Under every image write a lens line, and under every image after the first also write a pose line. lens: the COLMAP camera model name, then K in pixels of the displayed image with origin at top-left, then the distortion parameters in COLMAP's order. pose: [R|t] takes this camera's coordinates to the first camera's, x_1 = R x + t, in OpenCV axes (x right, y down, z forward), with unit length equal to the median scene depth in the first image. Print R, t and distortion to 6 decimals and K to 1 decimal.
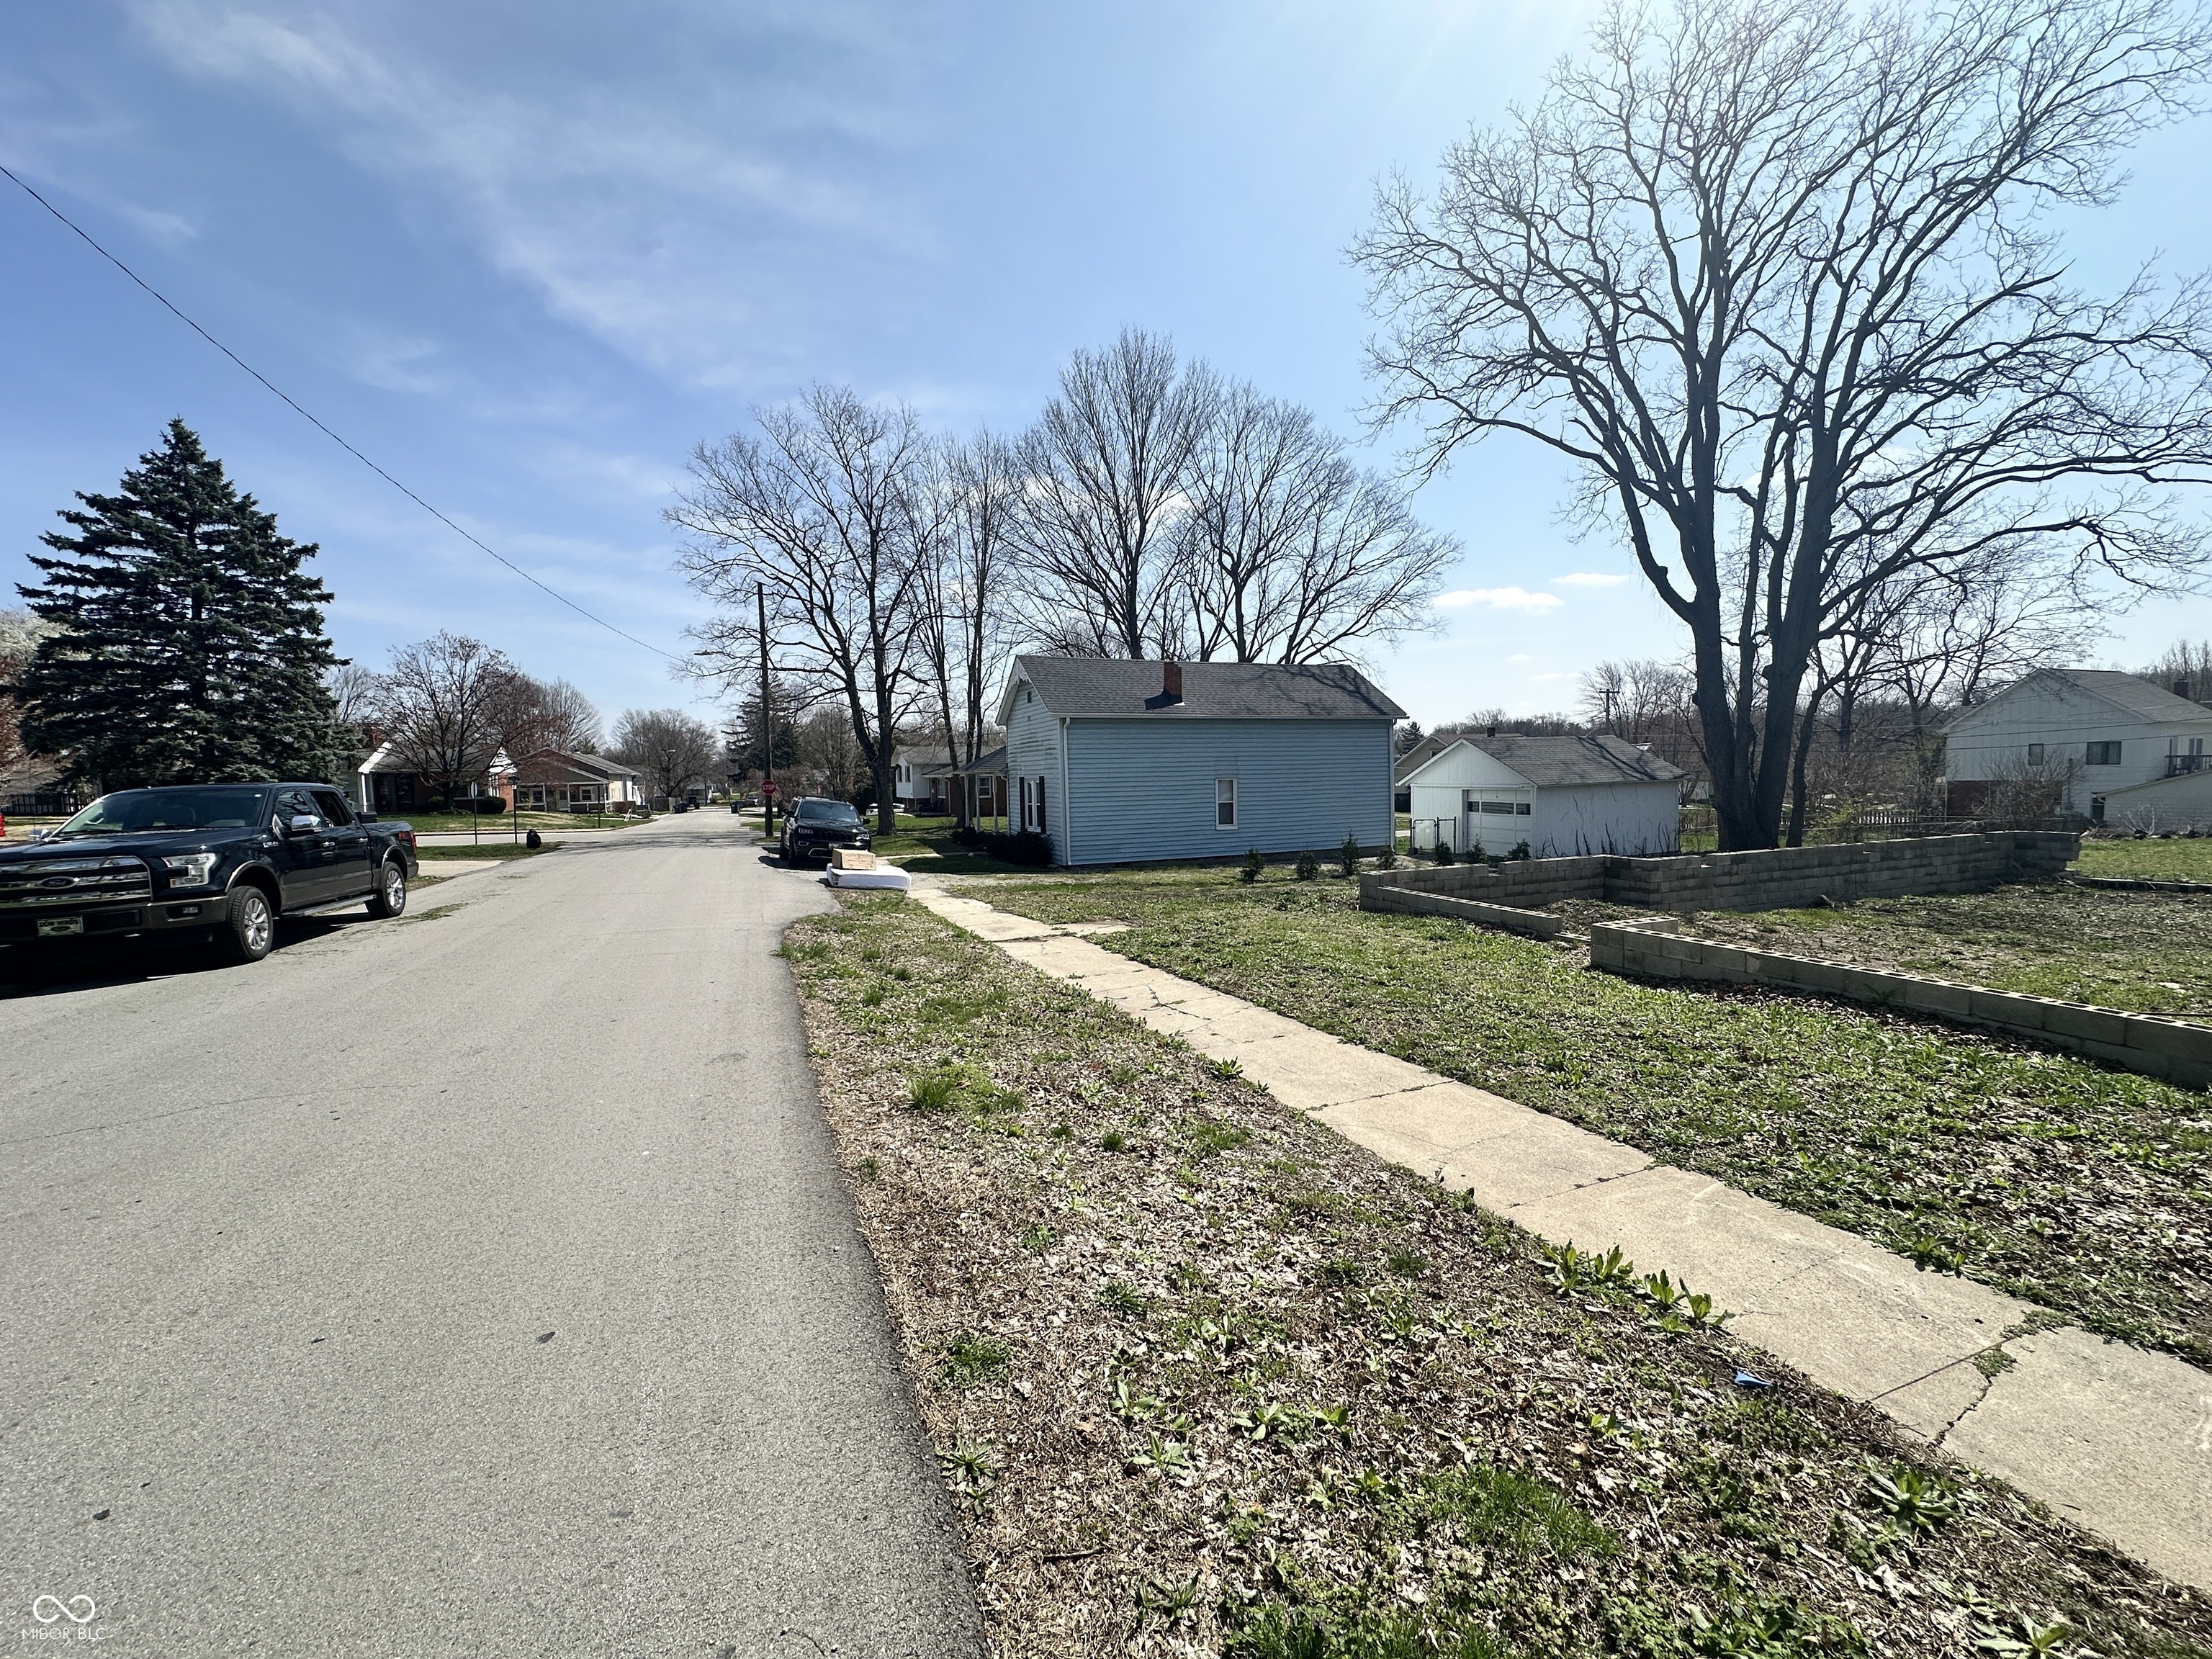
lens RADIAL K [[876.1, 0, 1104.7], [0, 876.1, 827.8], [0, 0, 1]] dist [-0.001638, 0.000496]
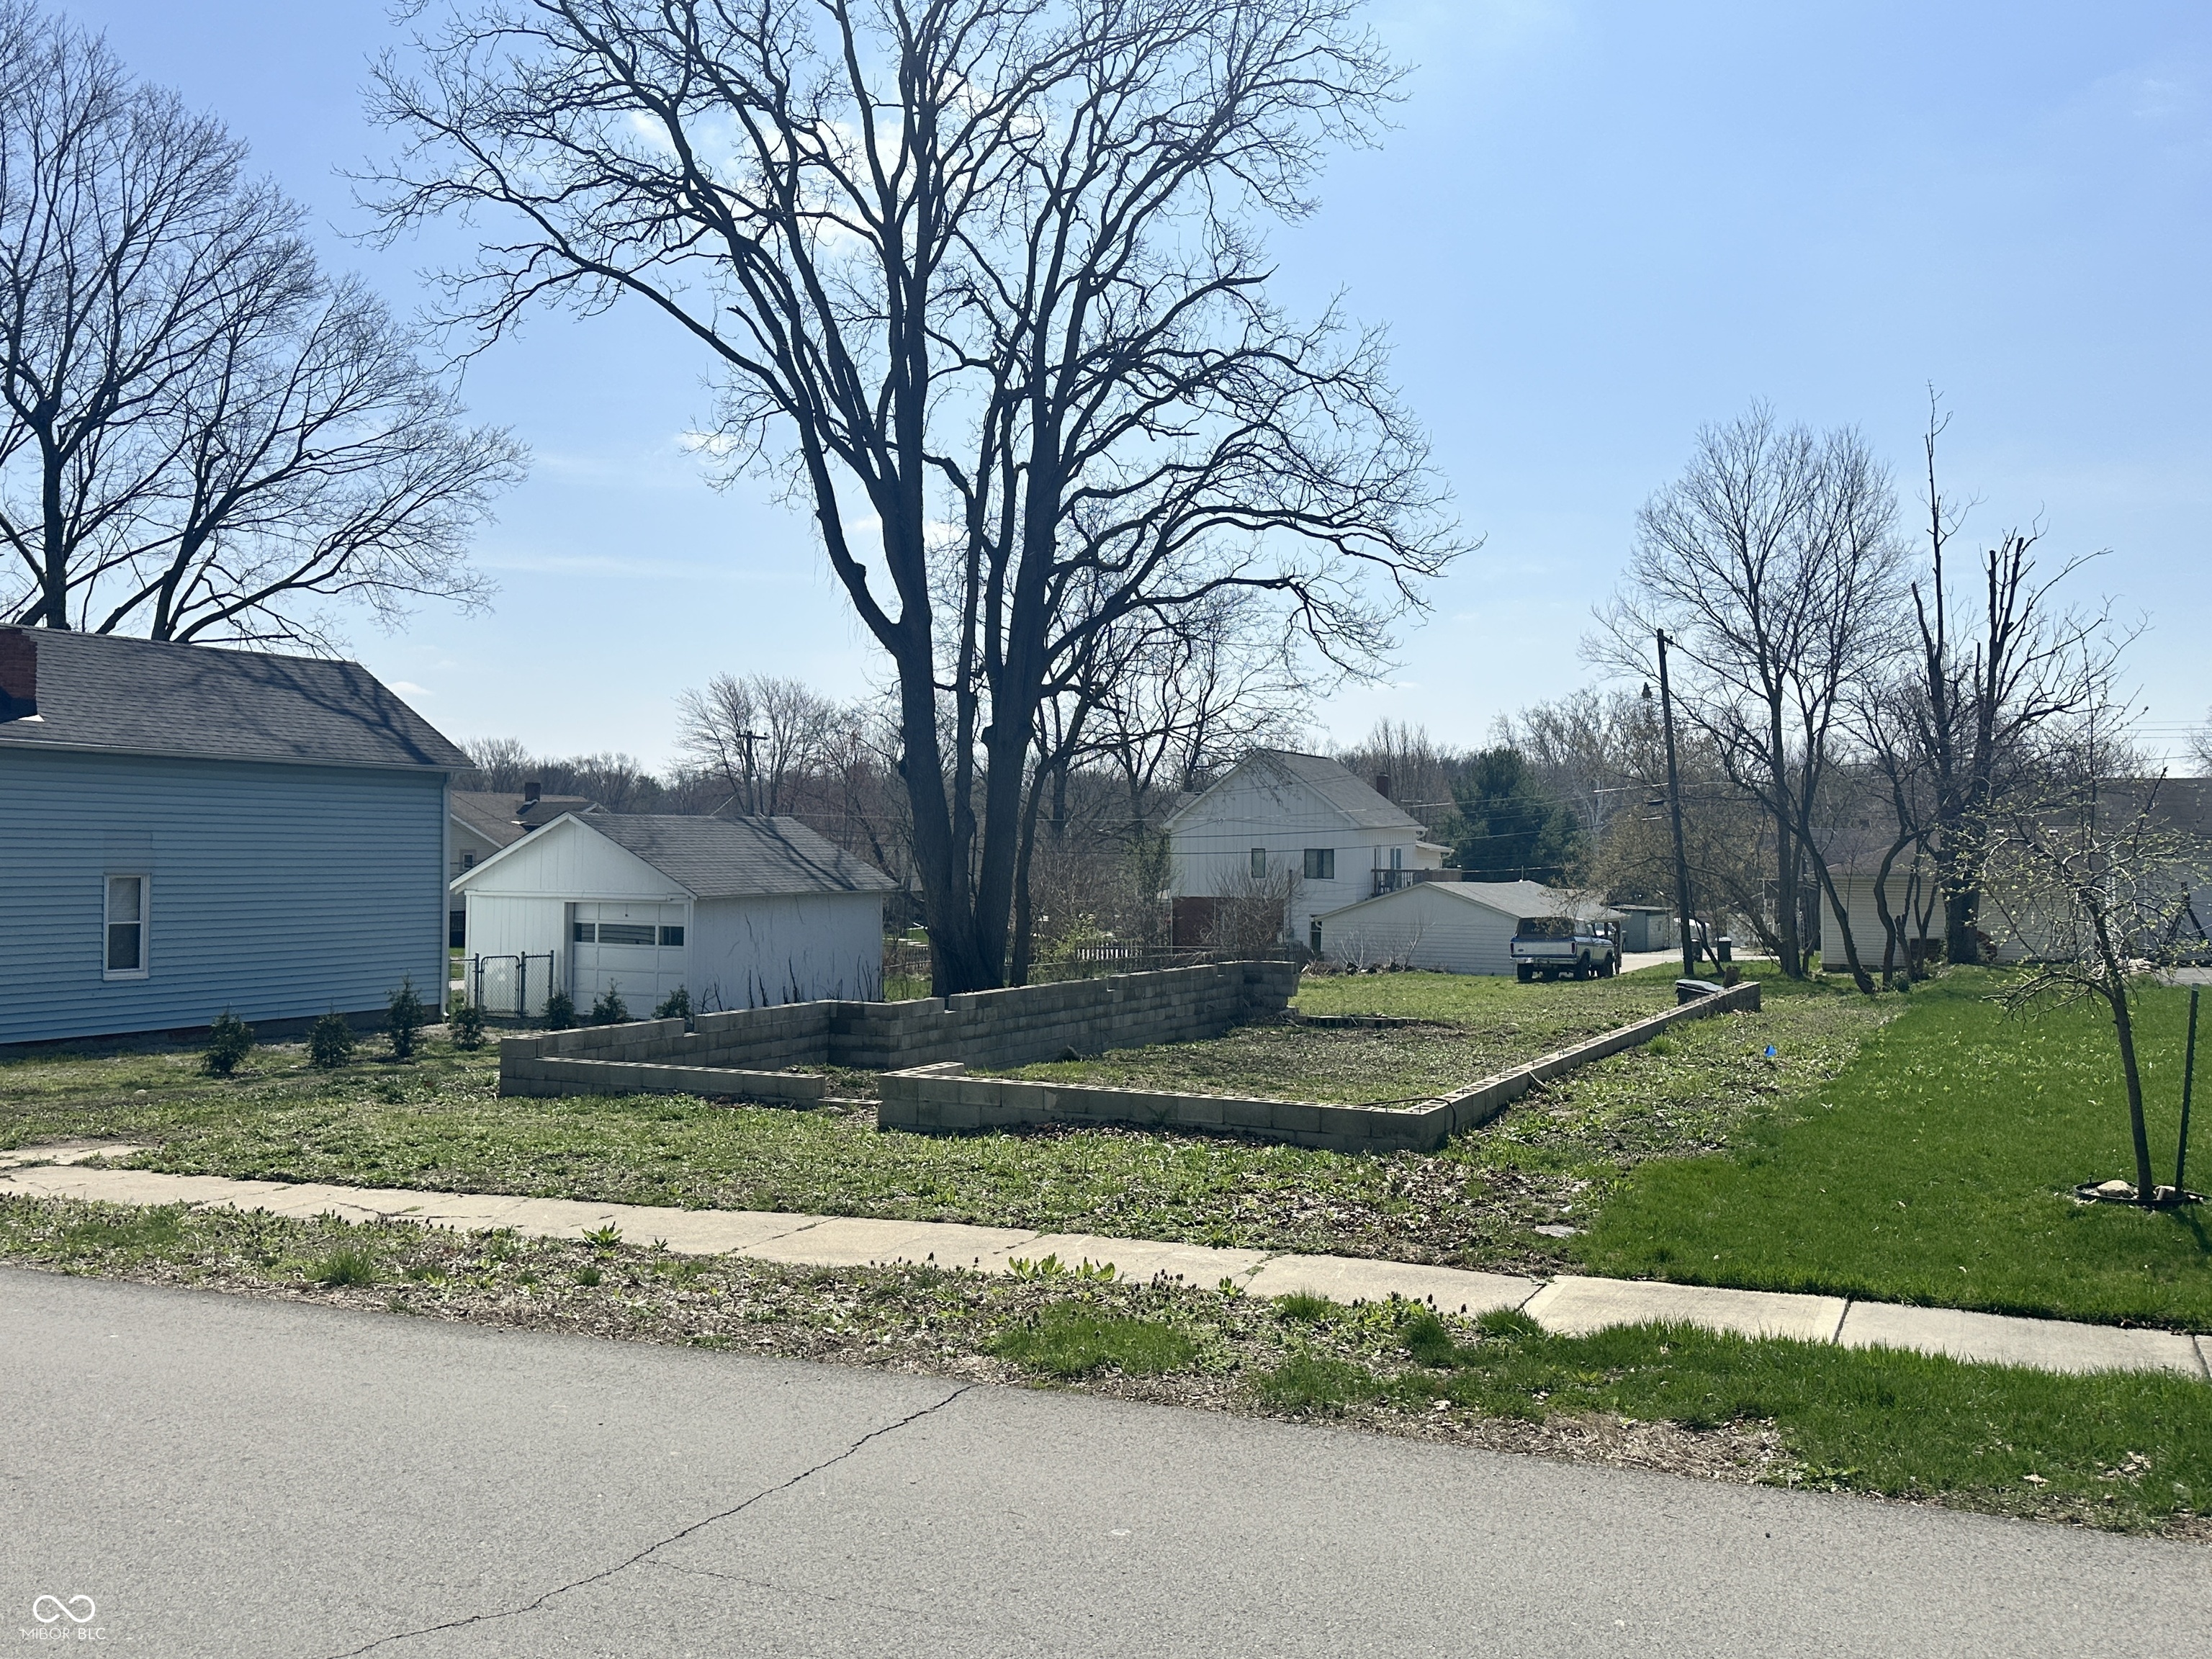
lens RADIAL K [[1859.4, 0, 1107.8], [0, 1859.4, 820.3], [0, 0, 1]] dist [0.095677, -0.096991]
pose [[0.741474, 0.041033, 0.669726, -0.164249], [0.016965, 0.996663, -0.079846, 0.007170], [-0.670767, 0.070566, 0.738304, -0.152850]]
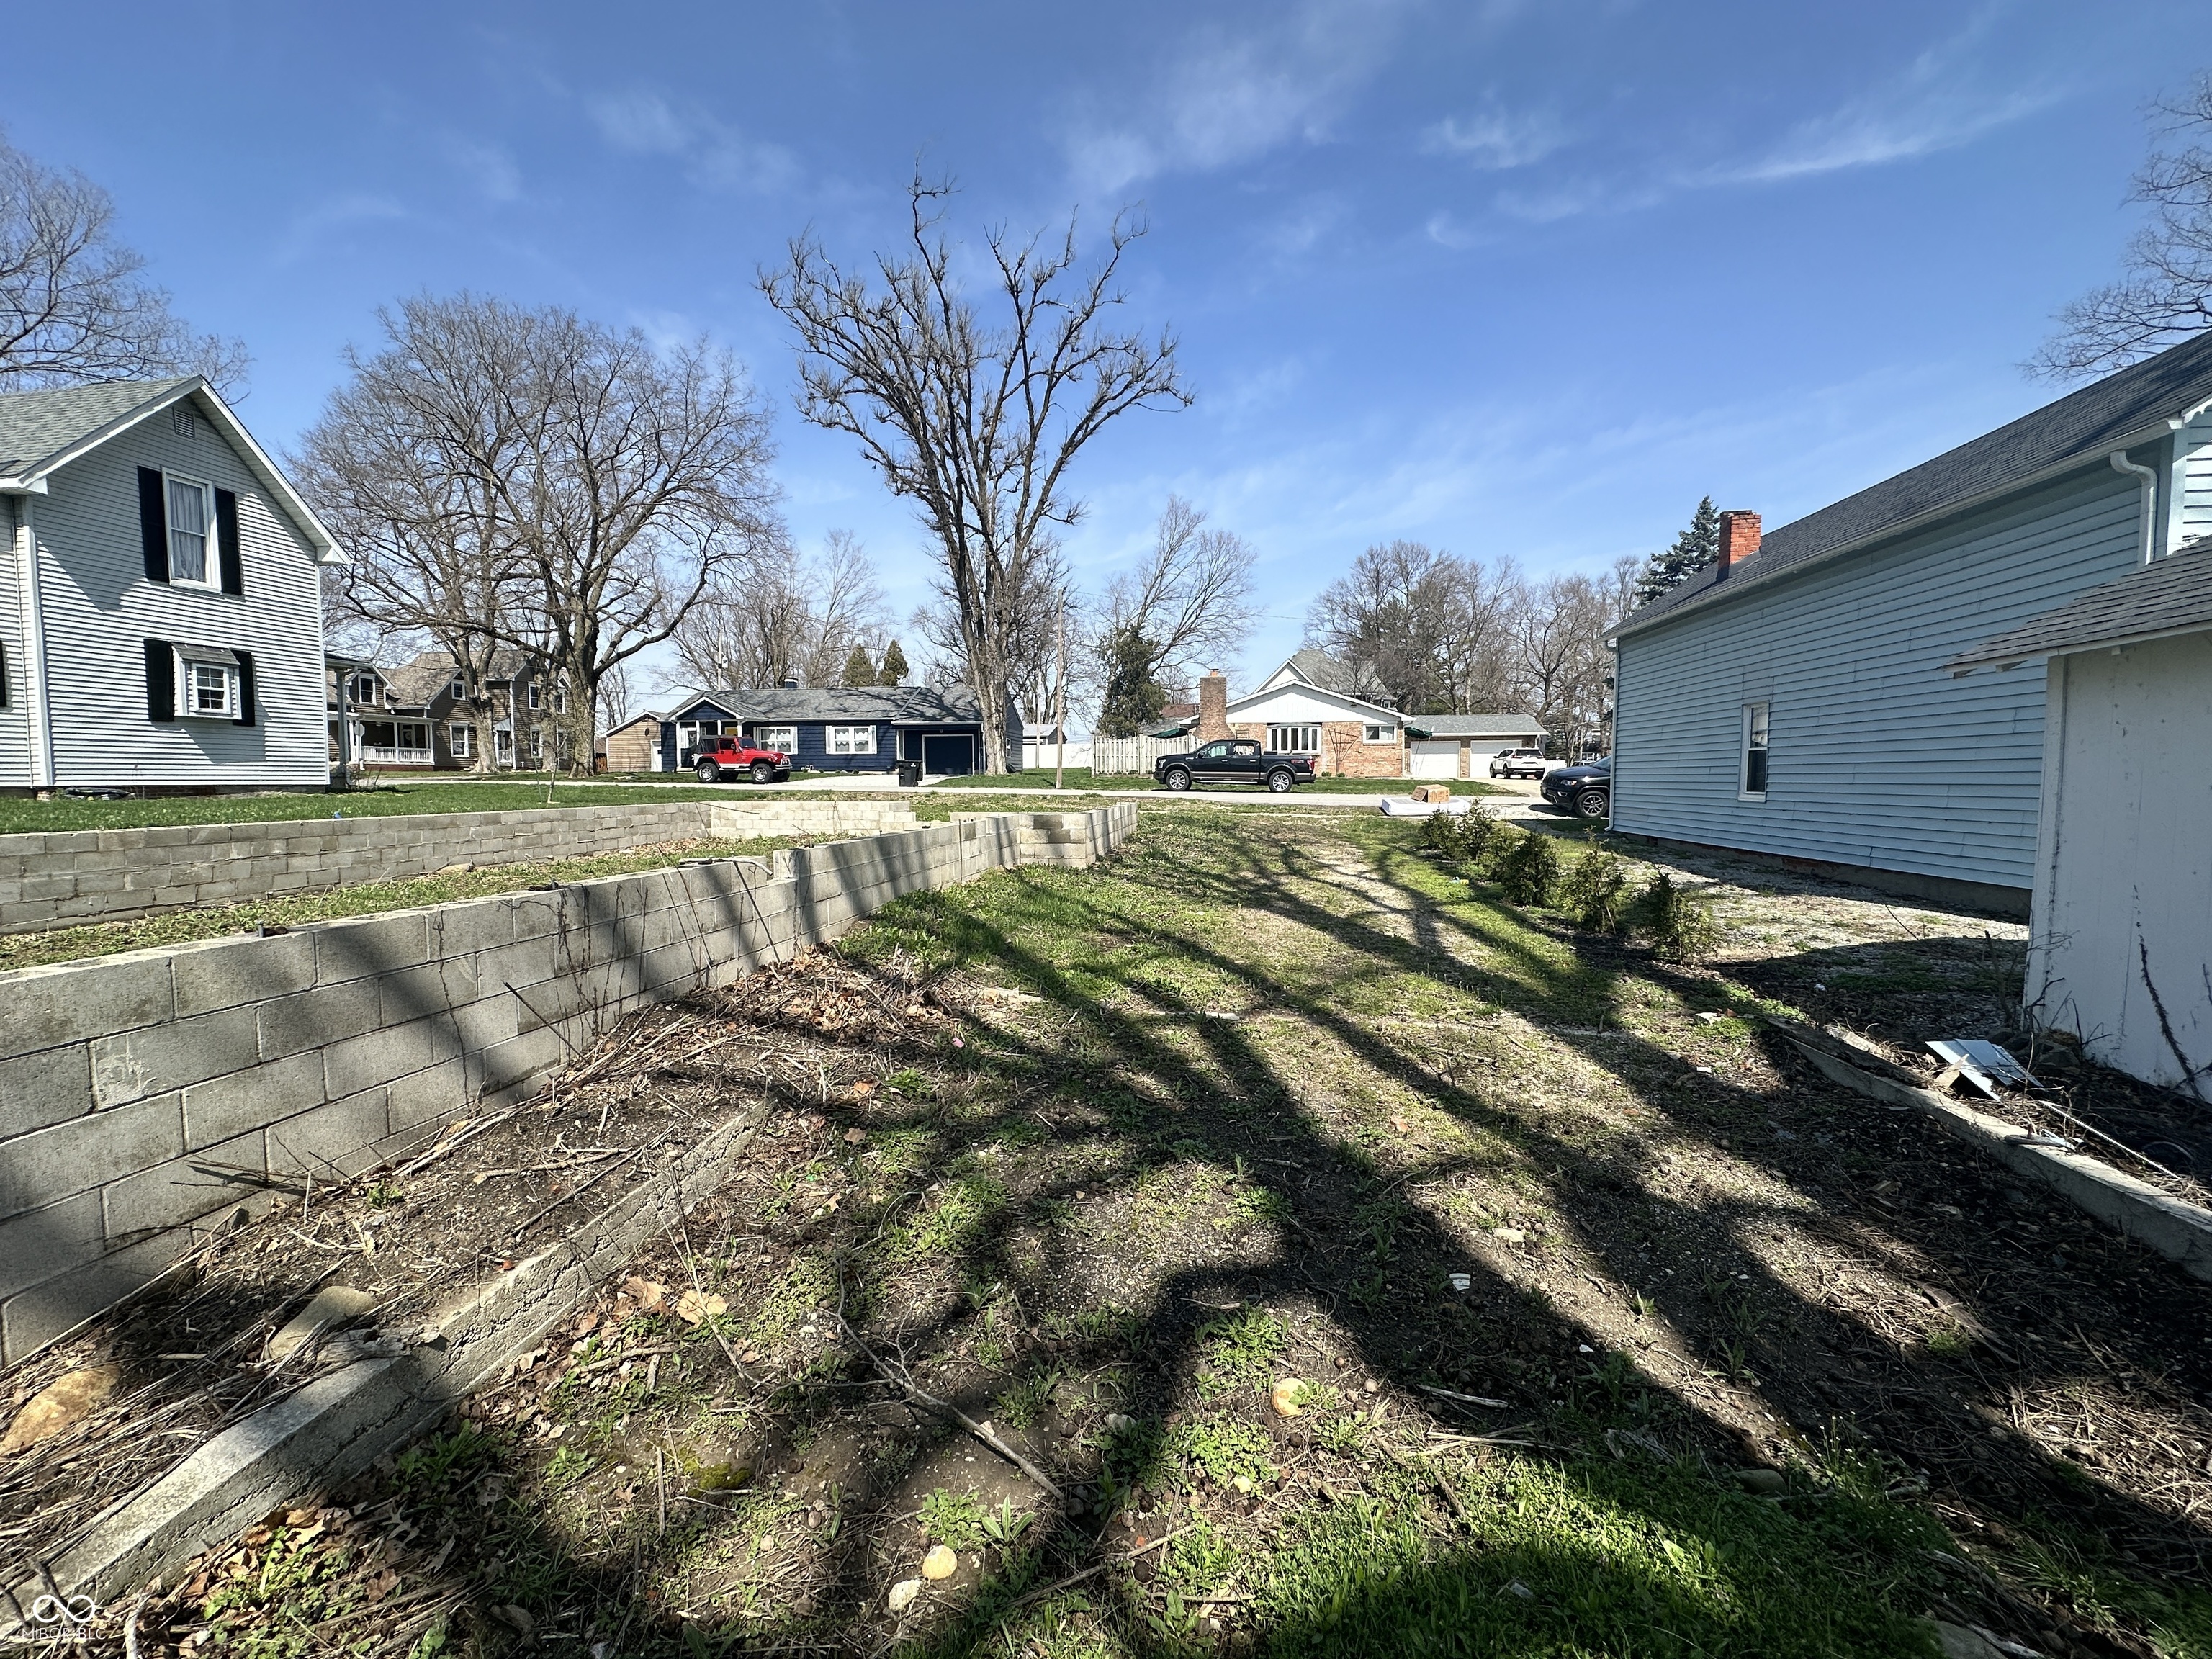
lens RADIAL K [[876.1, 0, 1103.2], [0, 876.1, 829.8], [0, 0, 1]] dist [-0.001638, 0.000496]
pose [[-0.516152, 0.074001, -0.853294, 0.785371], [-0.037704, 0.993332, 0.108952, -0.023167], [0.855666, 0.088409, -0.509920, 0.920892]]
